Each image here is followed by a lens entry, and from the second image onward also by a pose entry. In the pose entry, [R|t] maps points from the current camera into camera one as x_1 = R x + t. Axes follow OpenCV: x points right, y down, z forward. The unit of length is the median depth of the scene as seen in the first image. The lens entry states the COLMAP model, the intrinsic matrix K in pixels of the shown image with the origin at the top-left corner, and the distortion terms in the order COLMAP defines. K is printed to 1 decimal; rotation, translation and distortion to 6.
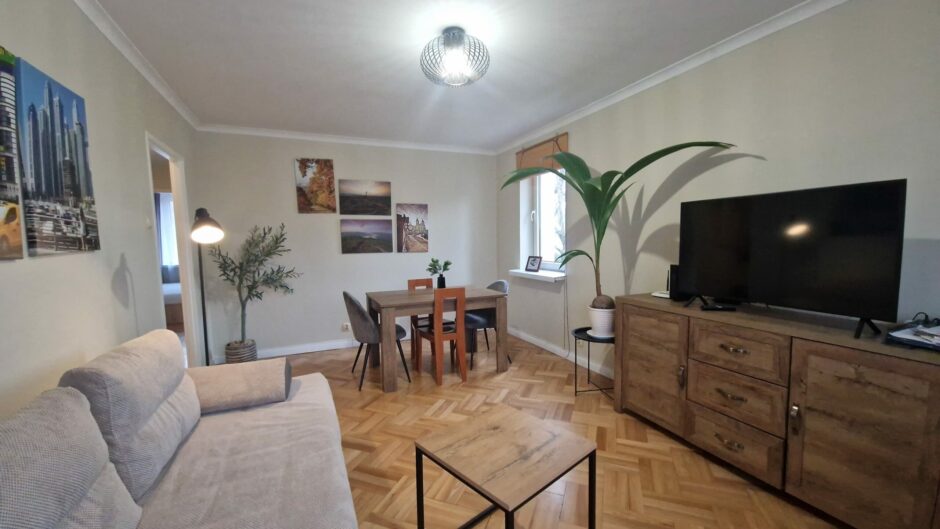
lens RADIAL K [[384.6, 0, 464.9], [0, 384.6, 267.3], [0, 0, 1]] dist [-0.002464, 0.000840]
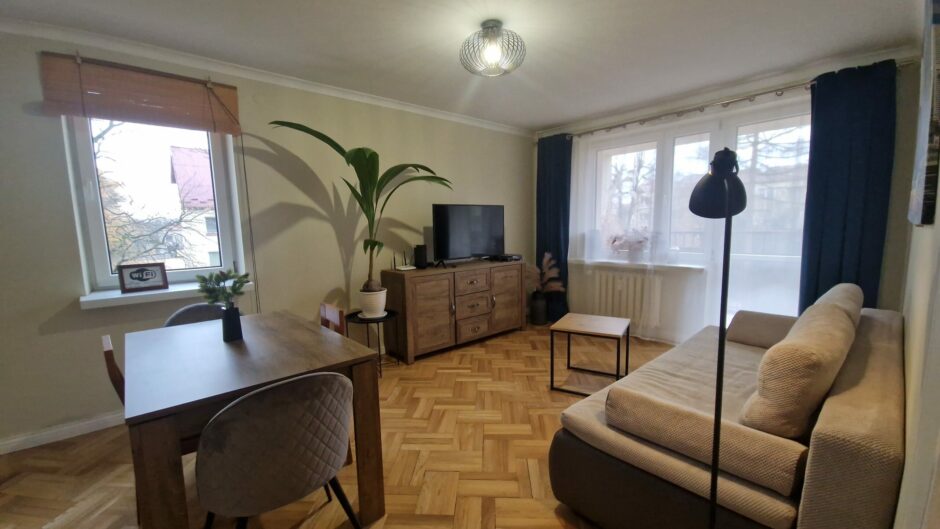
lens RADIAL K [[384.6, 0, 466.4], [0, 384.6, 266.5], [0, 0, 1]] dist [-0.002464, 0.000840]
pose [[-0.314916, -0.090018, 0.944841, -0.661012], [0.092384, 0.987858, 0.124908, -0.066689], [-0.944613, 0.126624, -0.302776, 0.925934]]
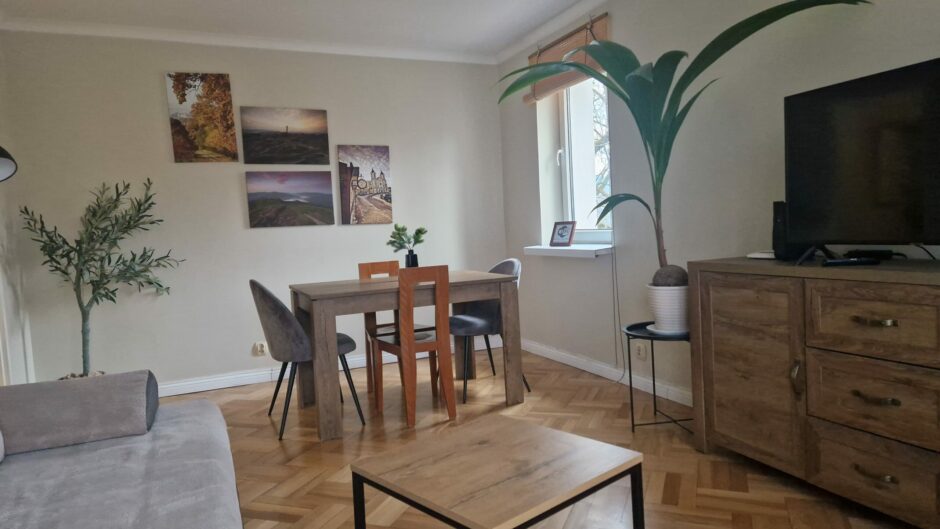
lens RADIAL K [[631.2, 0, 468.5], [0, 631.2, 264.1], [0, 0, 1]] dist [0.057079, -0.031299]
pose [[0.999361, -0.035582, 0.003378, 0.028823], [0.035632, 0.999238, -0.015953, 0.065049], [-0.002808, 0.016063, 0.999867, -0.014394]]
